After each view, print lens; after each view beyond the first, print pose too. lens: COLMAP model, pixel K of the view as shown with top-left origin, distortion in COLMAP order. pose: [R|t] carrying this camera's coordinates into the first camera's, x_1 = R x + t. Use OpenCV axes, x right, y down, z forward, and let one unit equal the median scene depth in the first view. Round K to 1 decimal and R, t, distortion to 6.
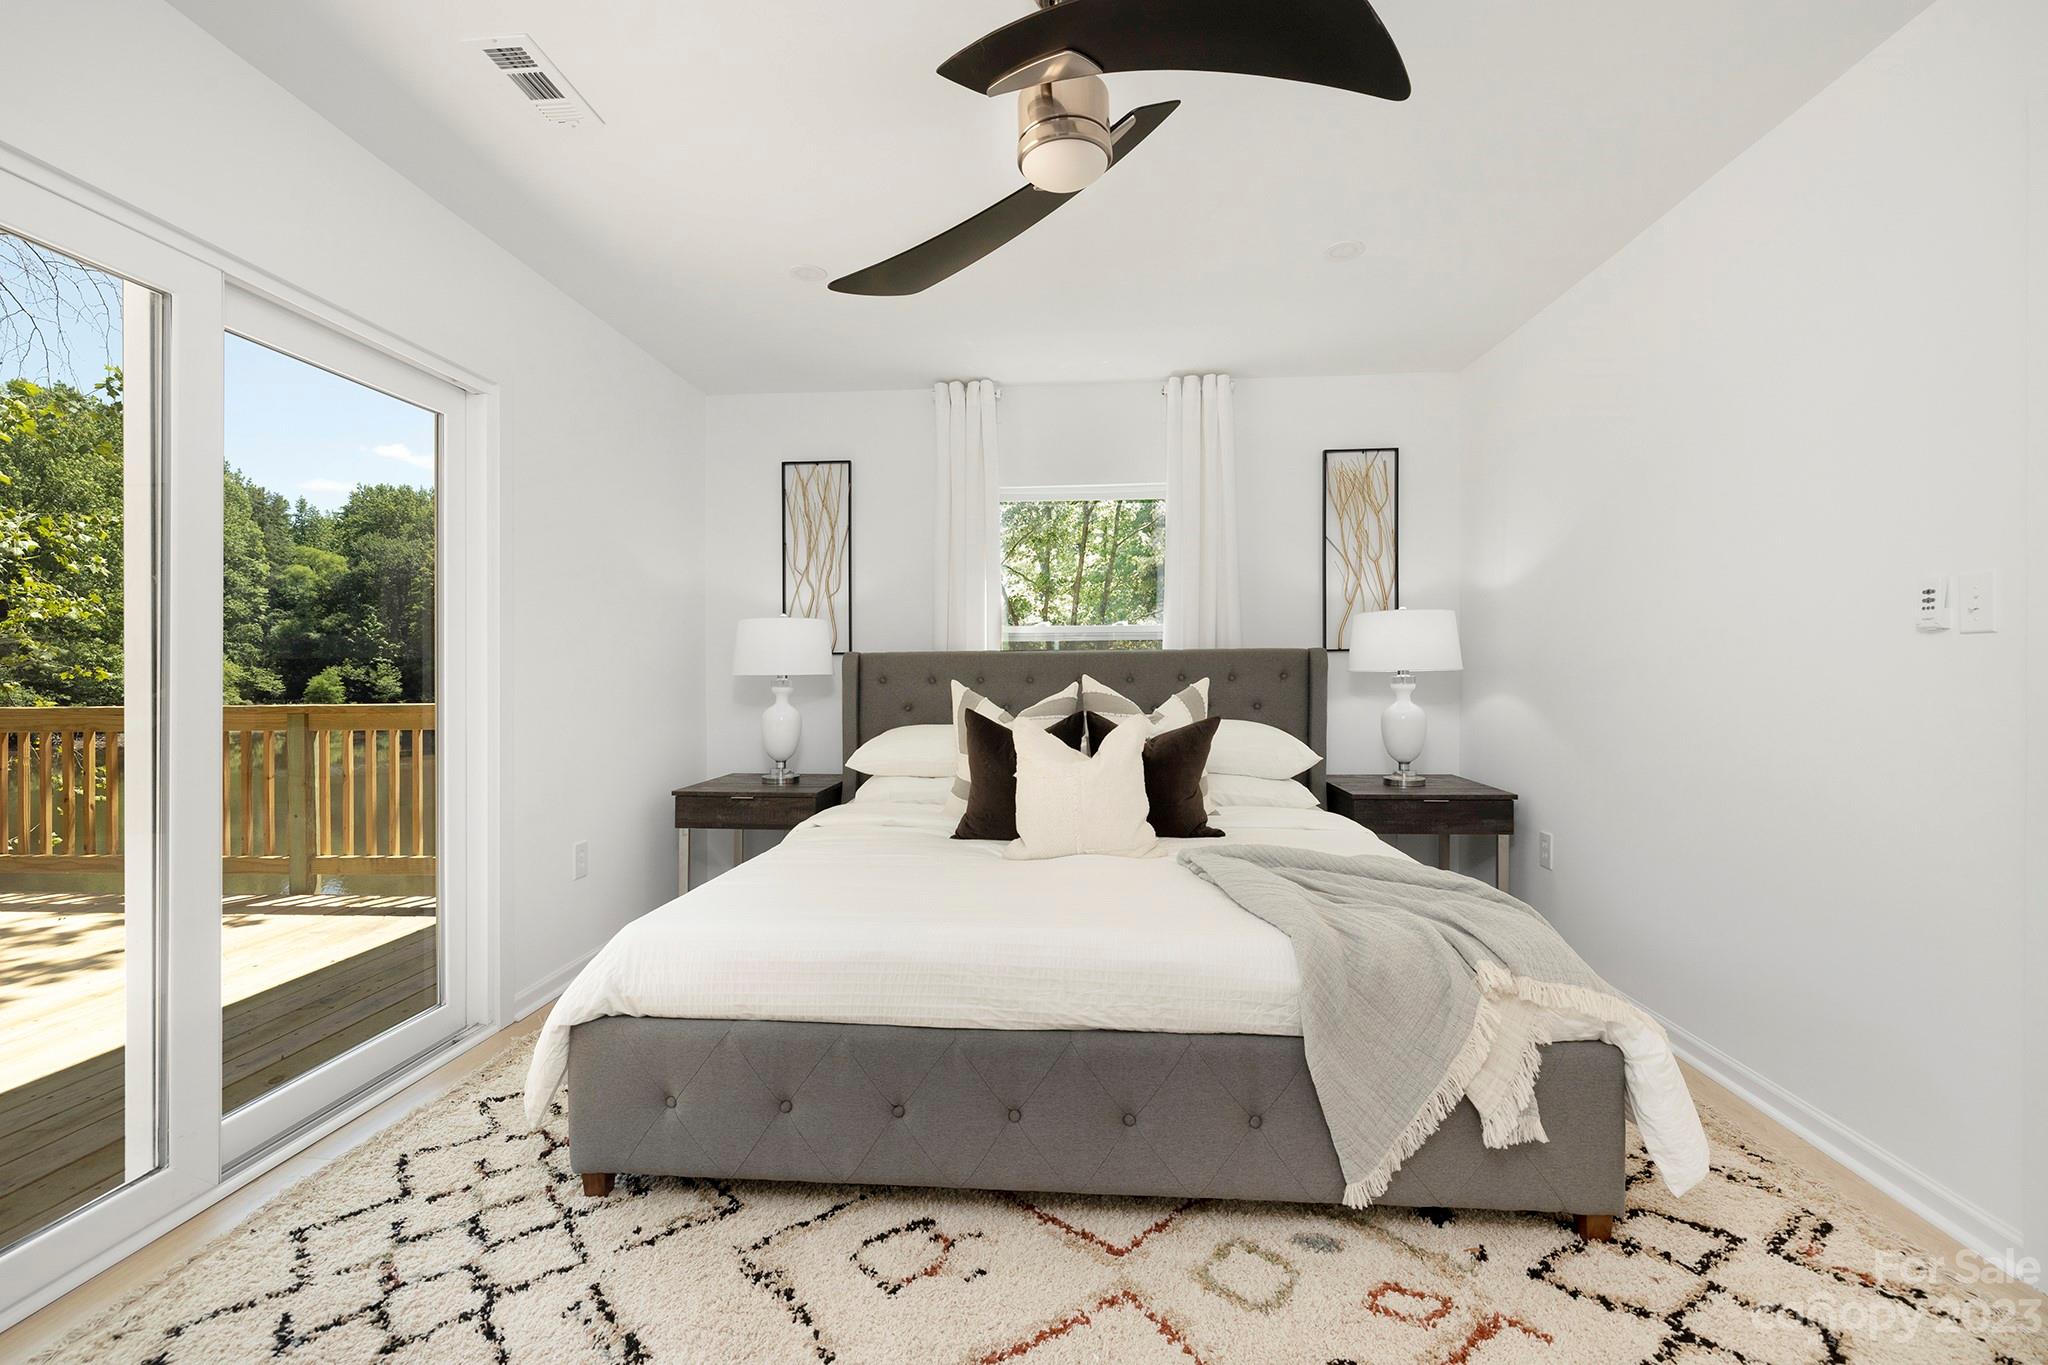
lens RADIAL K [[847.7, 0, 1016.7], [0, 847.7, 667.1], [0, 0, 1]] dist [0.001432, -0.000771]
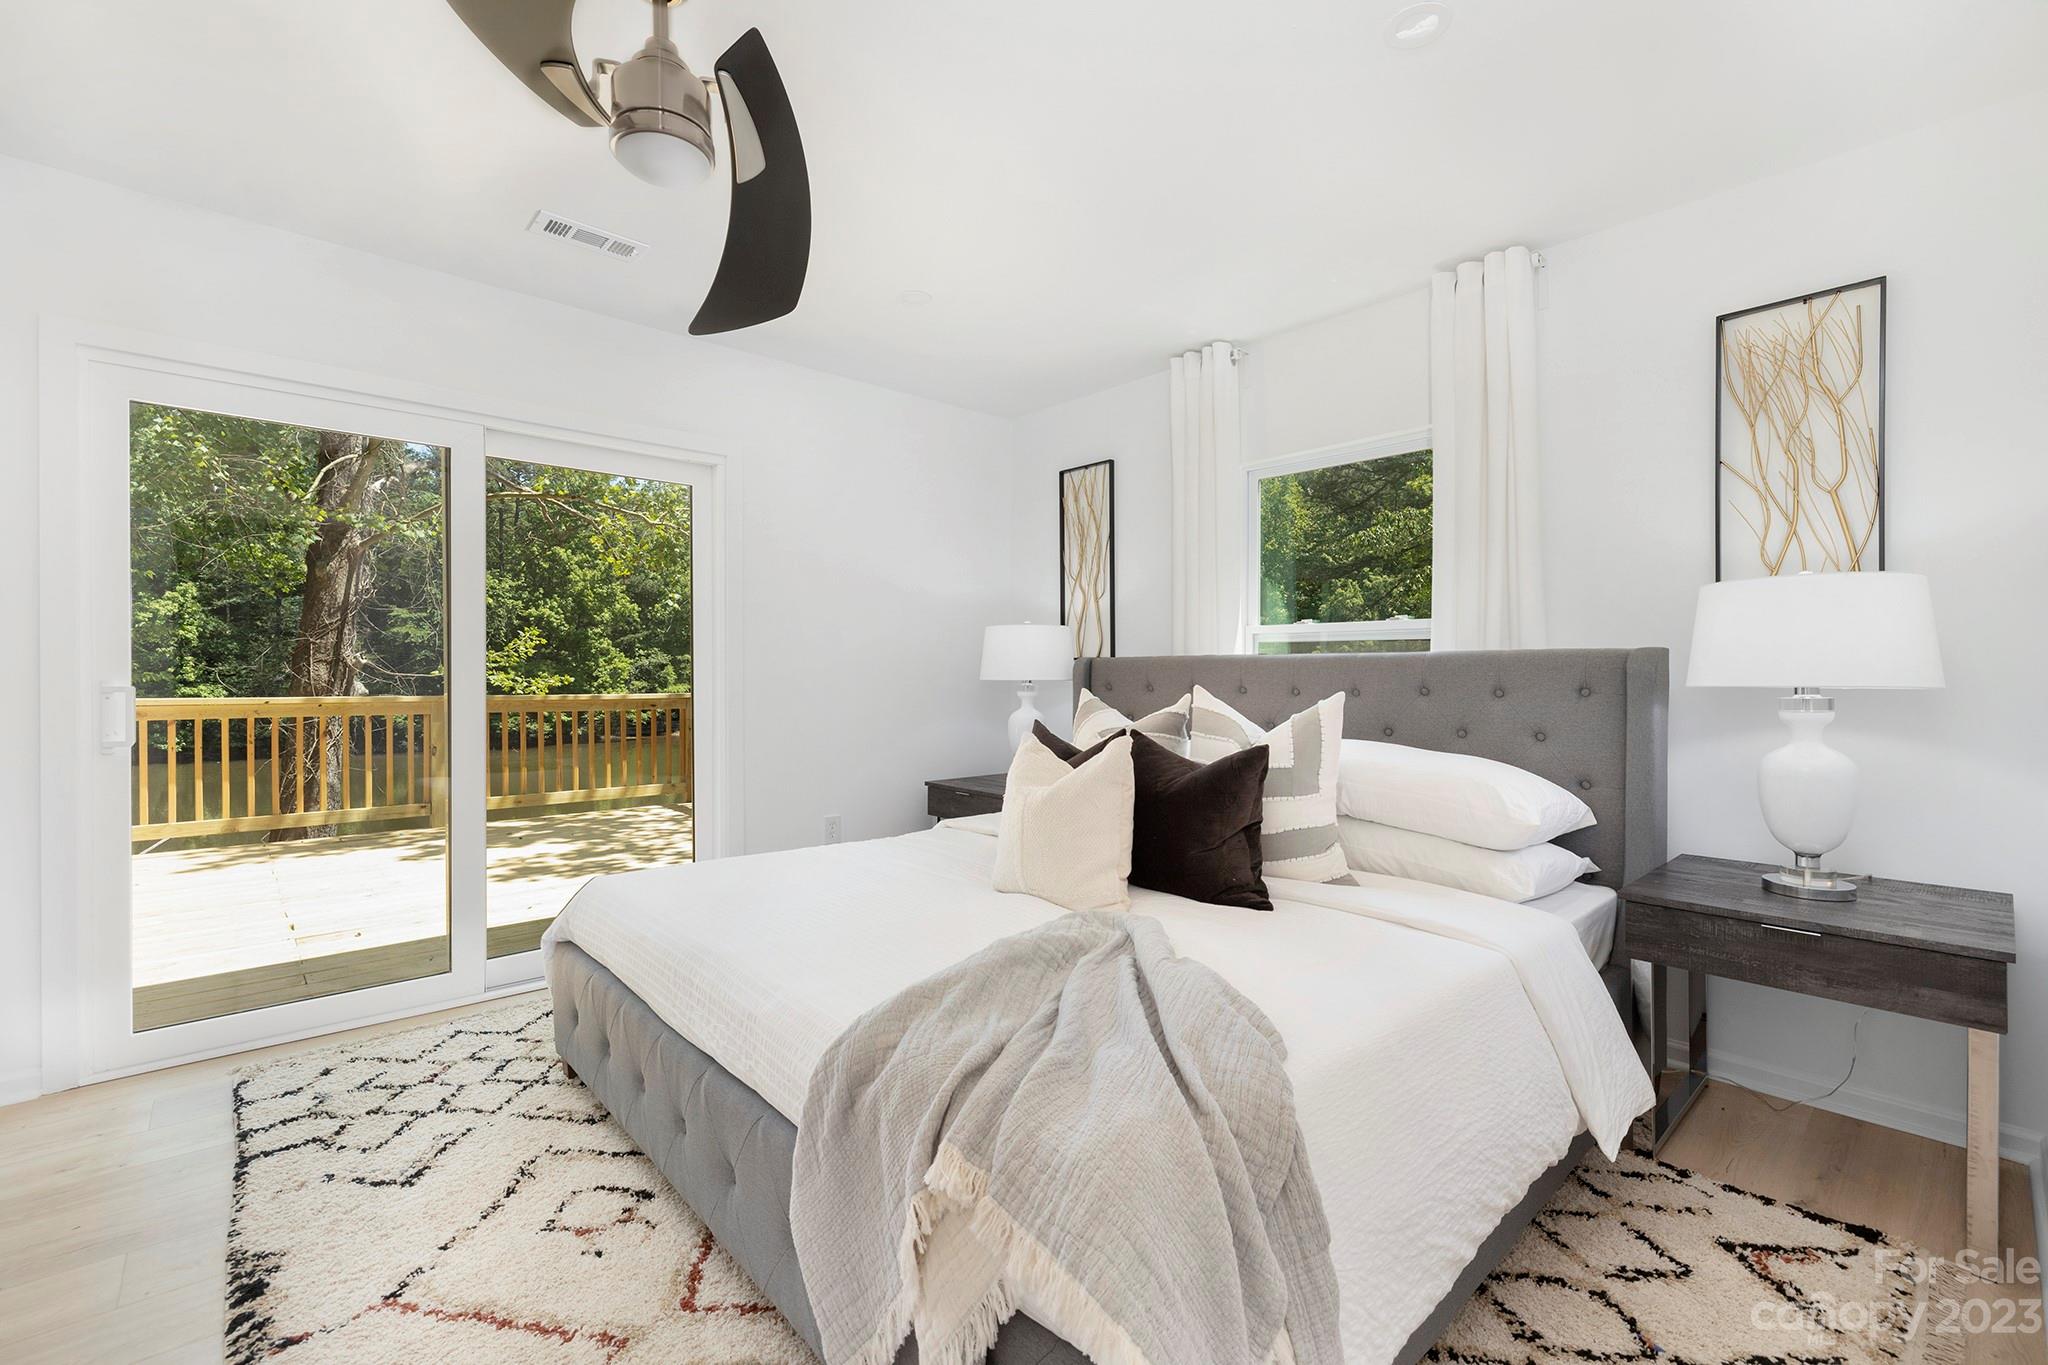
lens RADIAL K [[847.7, 0, 980.3], [0, 847.7, 669.4], [0, 0, 1]] dist [0.001432, -0.000771]
pose [[0.738051, 0.004975, -0.674727, 0.431689], [-0.005296, 0.999985, 0.001581, -0.005263], [0.674724, 0.002407, 0.738066, 0.232295]]
